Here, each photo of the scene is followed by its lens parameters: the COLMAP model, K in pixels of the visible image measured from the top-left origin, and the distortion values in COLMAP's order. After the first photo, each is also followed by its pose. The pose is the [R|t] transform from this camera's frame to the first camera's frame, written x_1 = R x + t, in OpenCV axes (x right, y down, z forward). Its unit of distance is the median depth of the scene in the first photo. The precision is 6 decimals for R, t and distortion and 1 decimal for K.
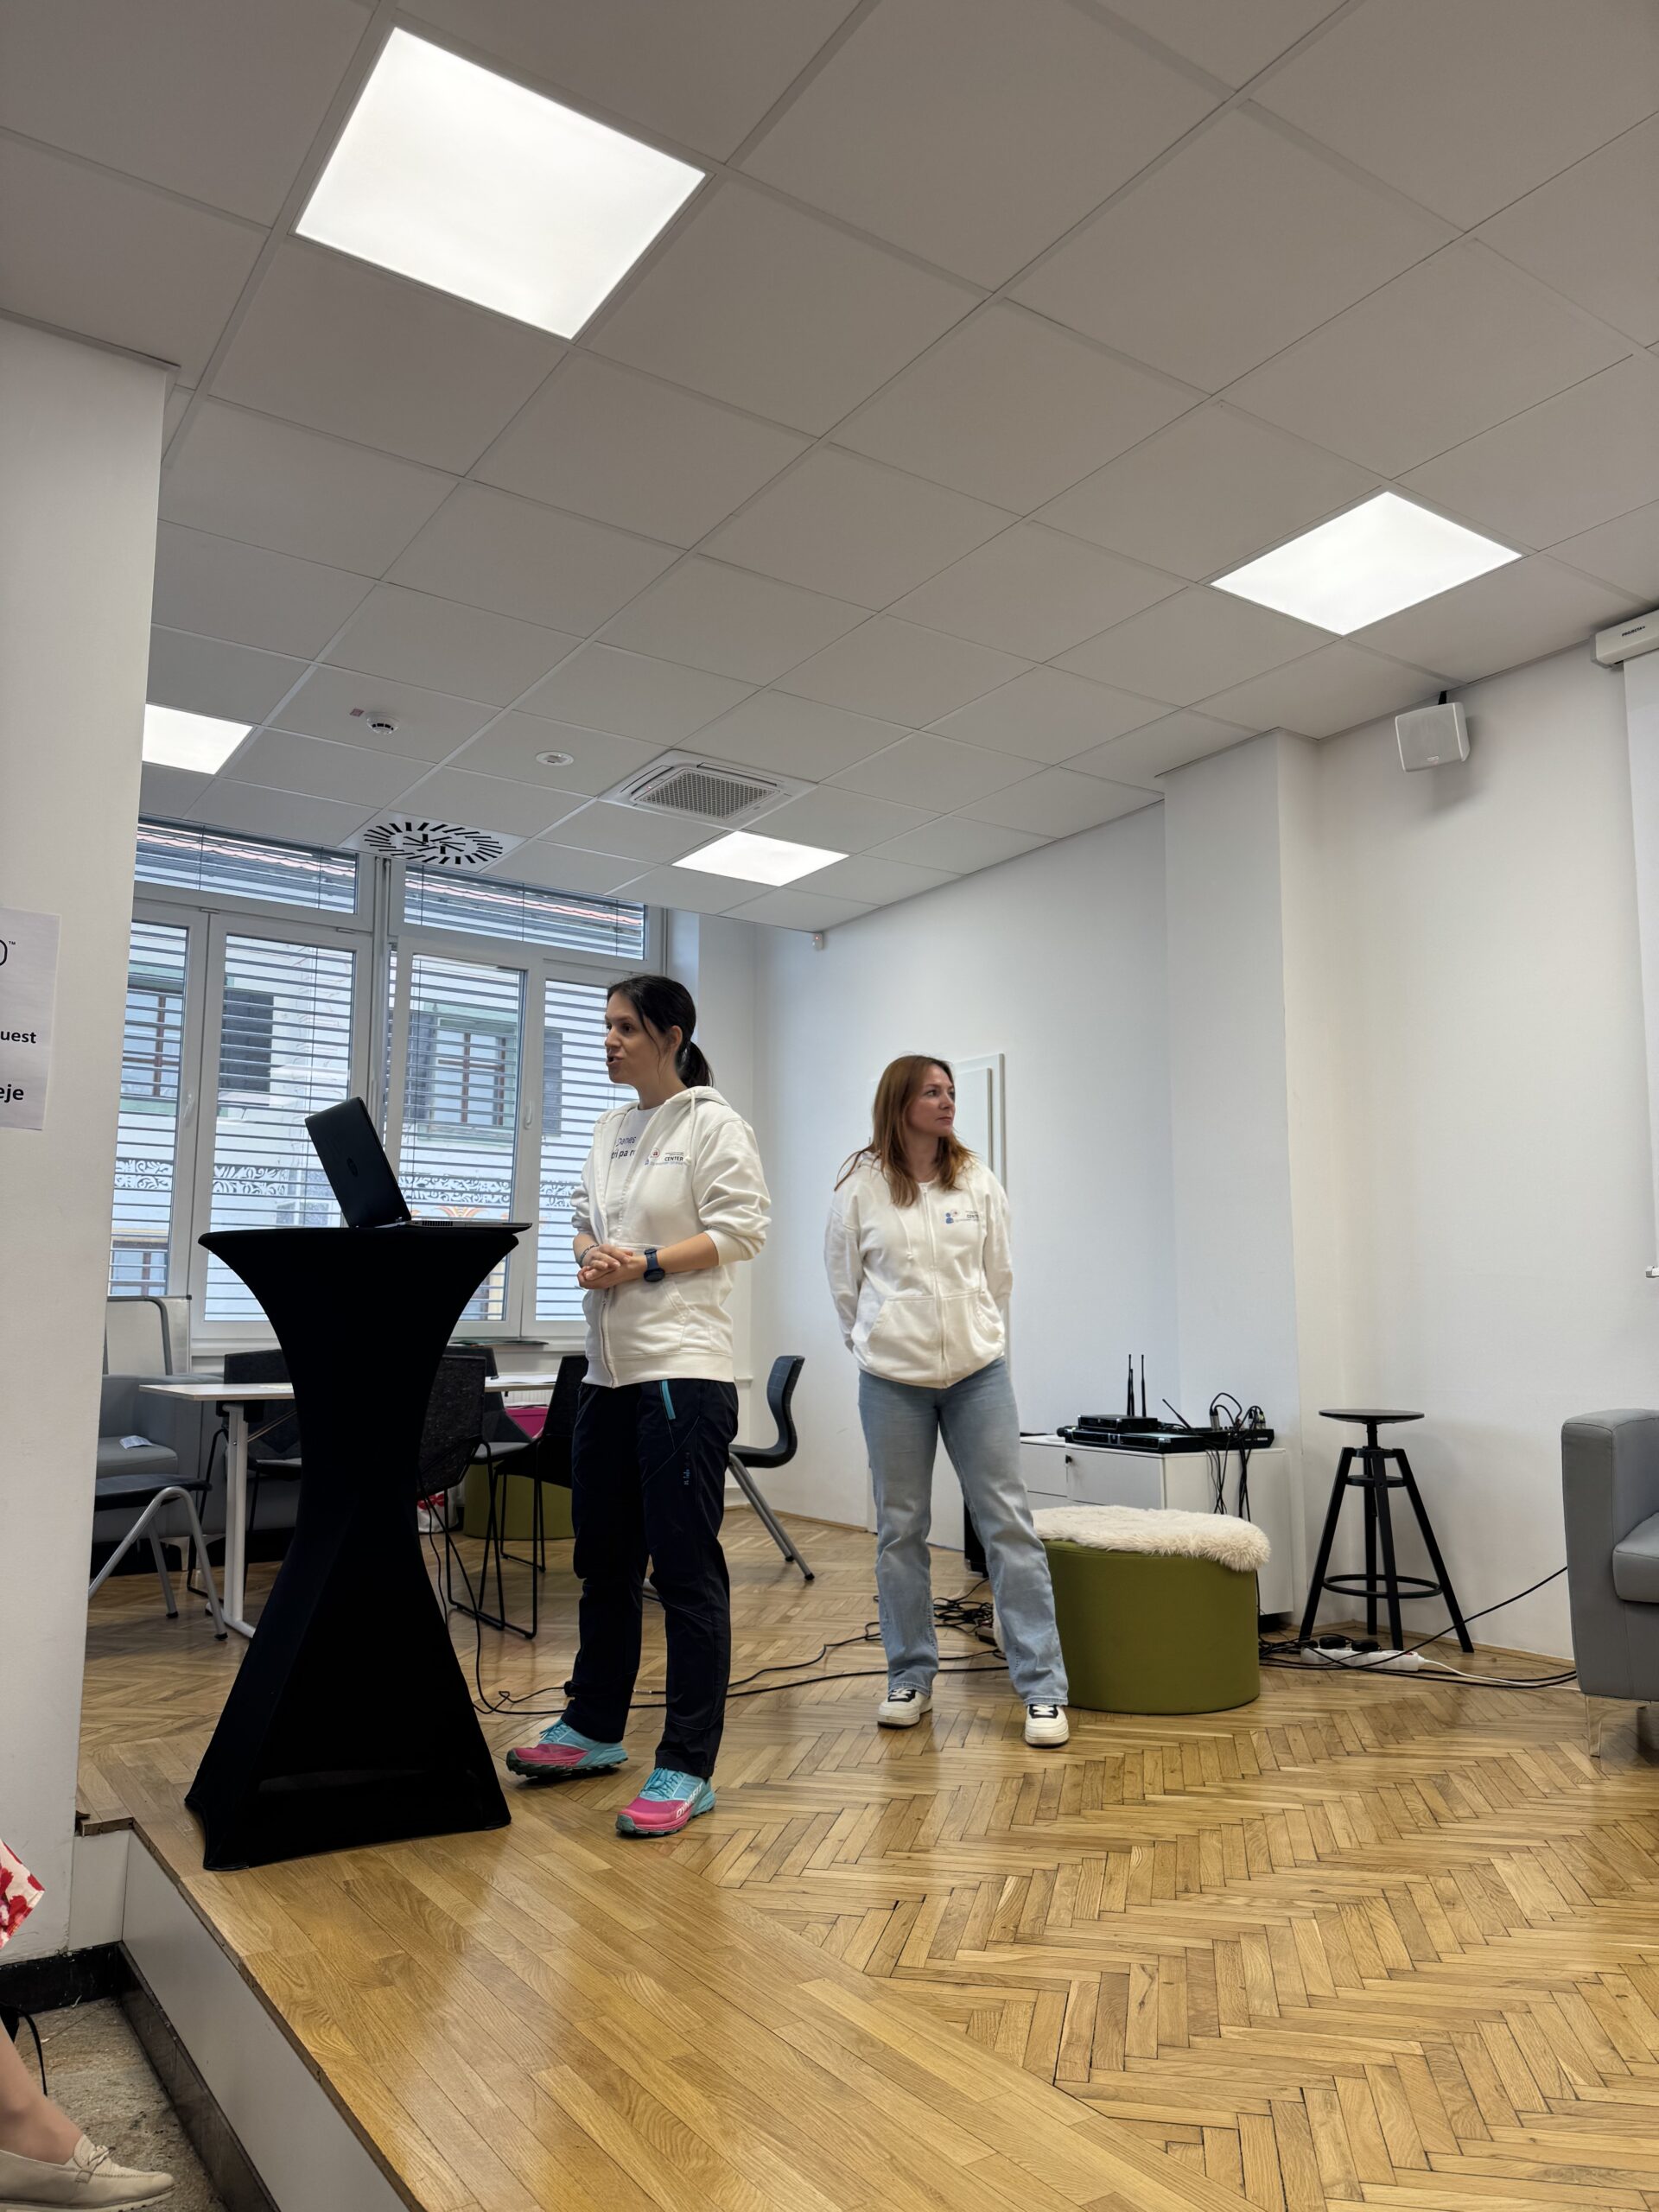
lens RADIAL K [[1518.6, 0, 829.5], [0, 1518.6, 1106.0], [0, 0, 1]] dist [0.099876, -0.129280]
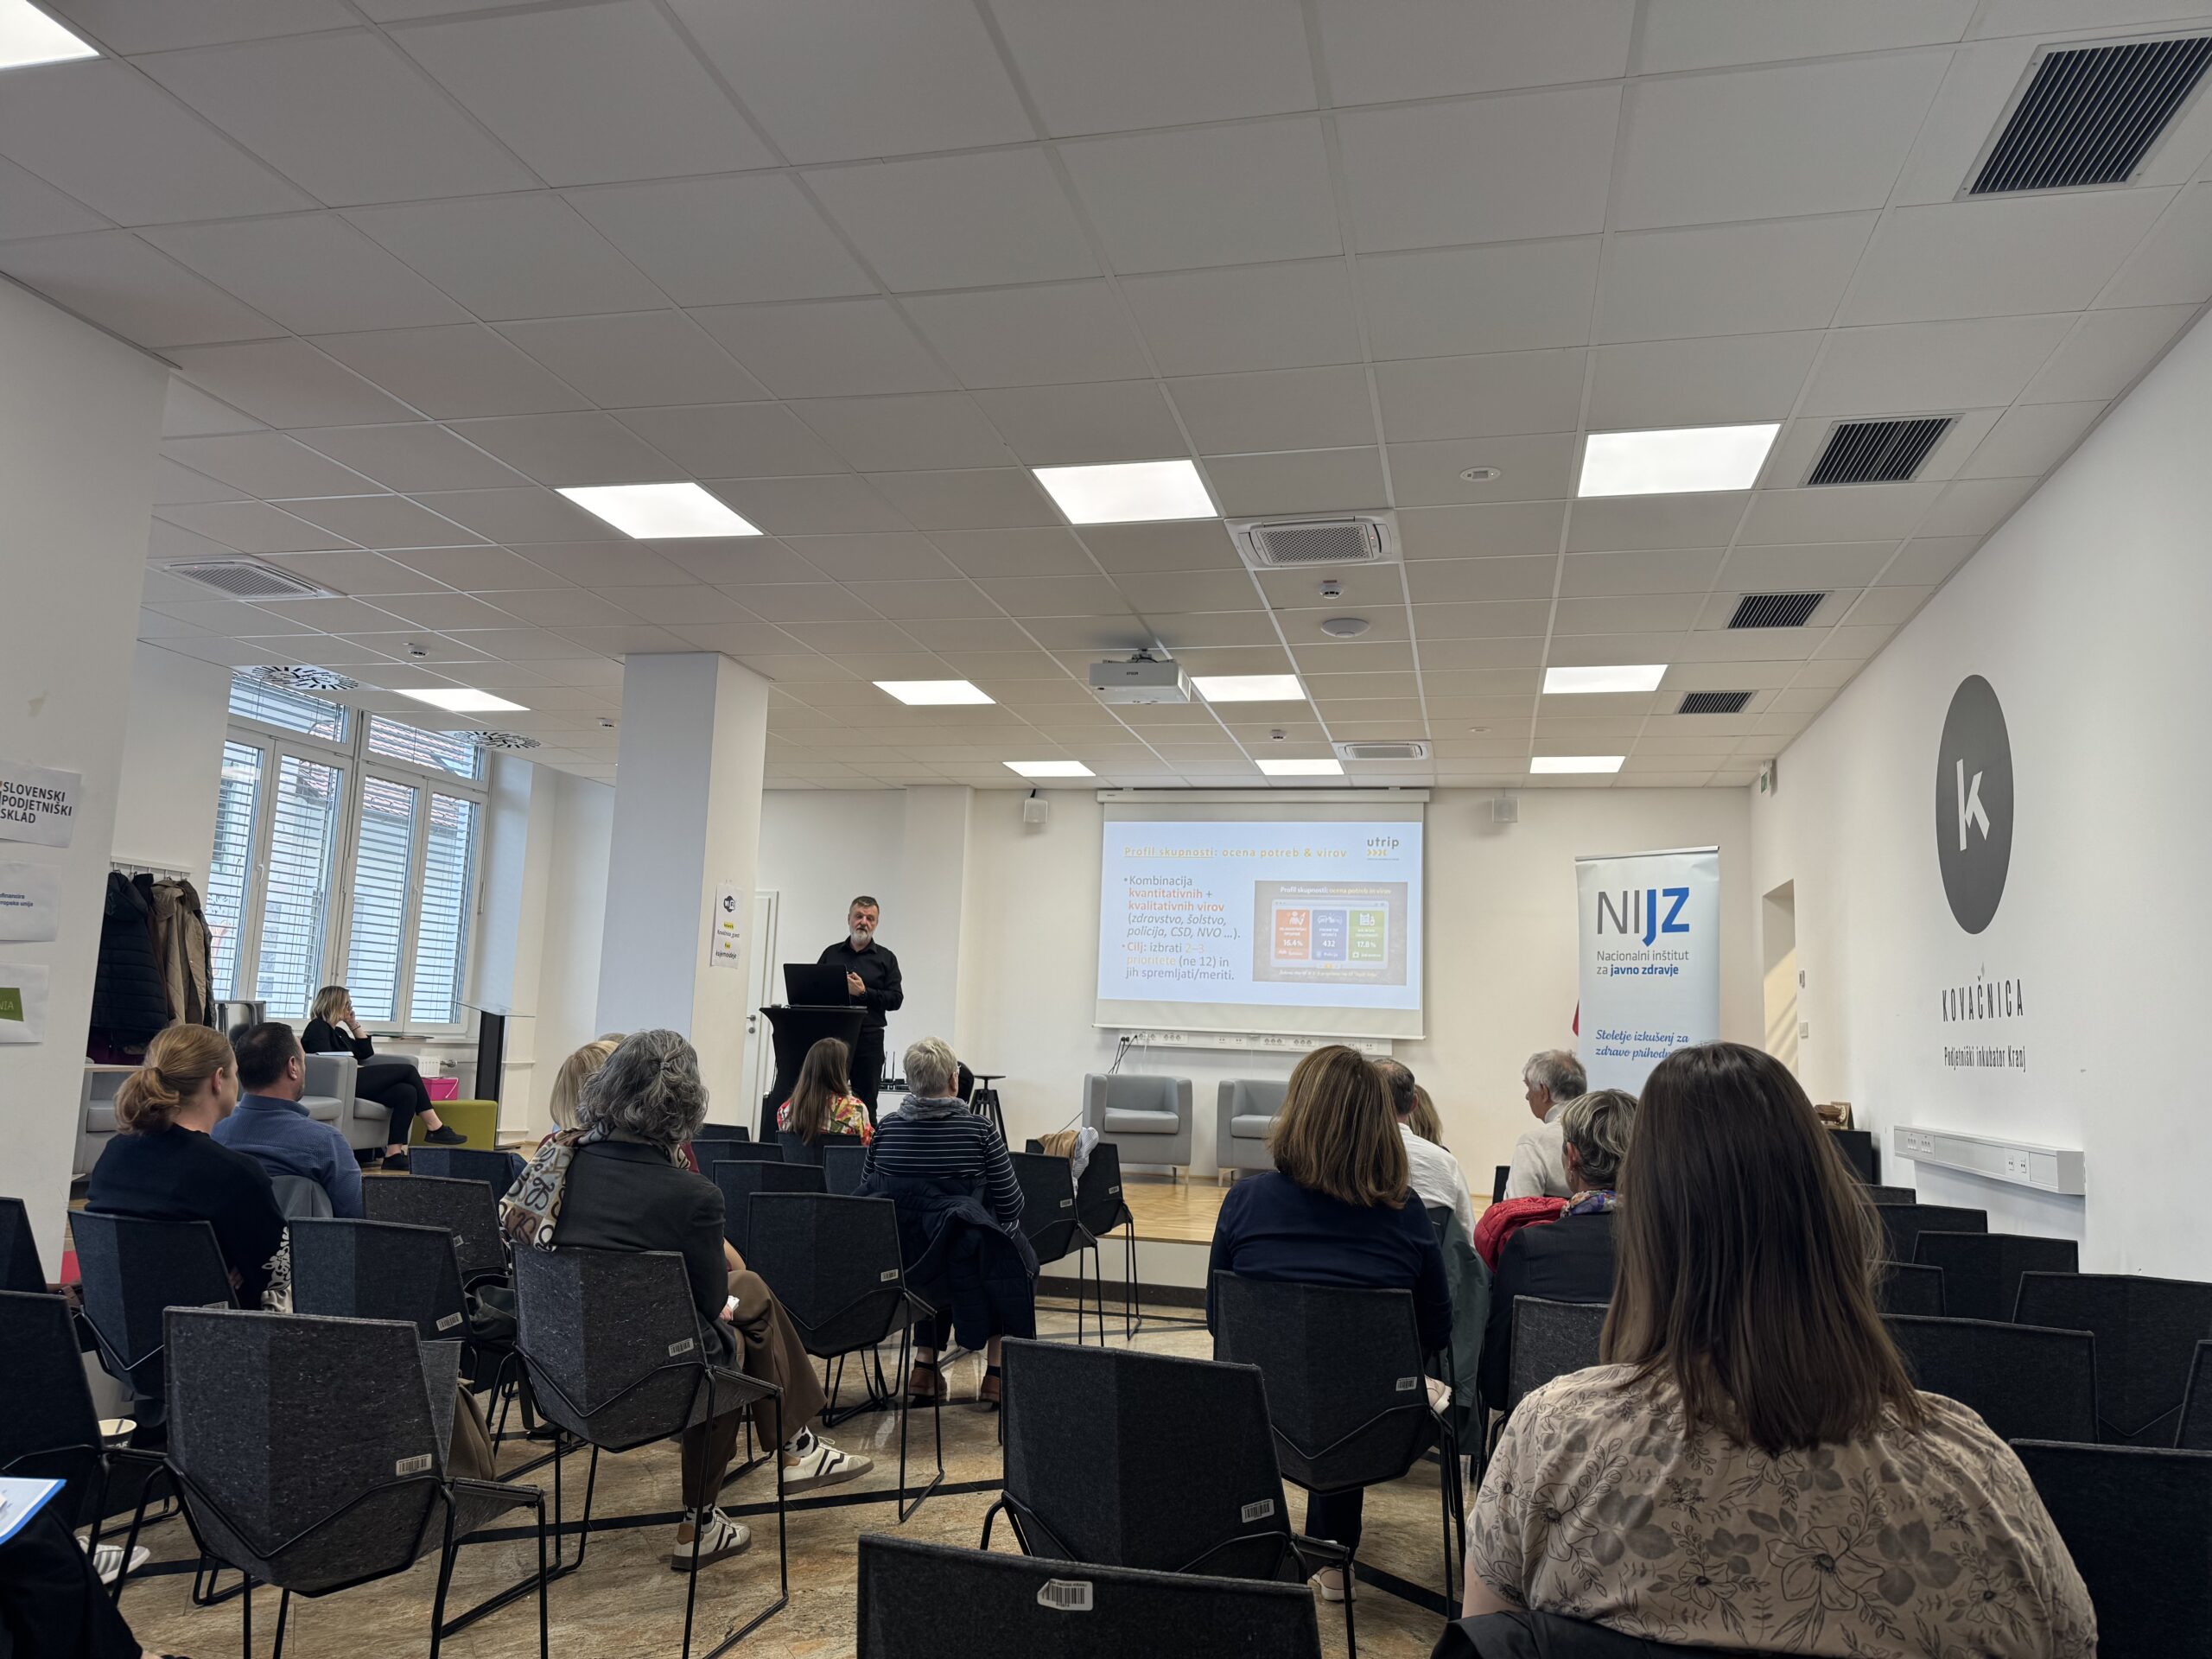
lens RADIAL K [[1519.4, 0, 1099.9], [0, 1519.4, 822.2], [0, 0, 1]] dist [0.111352, -0.173591]
pose [[0.739515, 0.116011, 0.663067, -1.216060], [-0.128440, 0.991258, -0.030183, -0.160770], [-0.660772, -0.062844, 0.747951, -0.965383]]
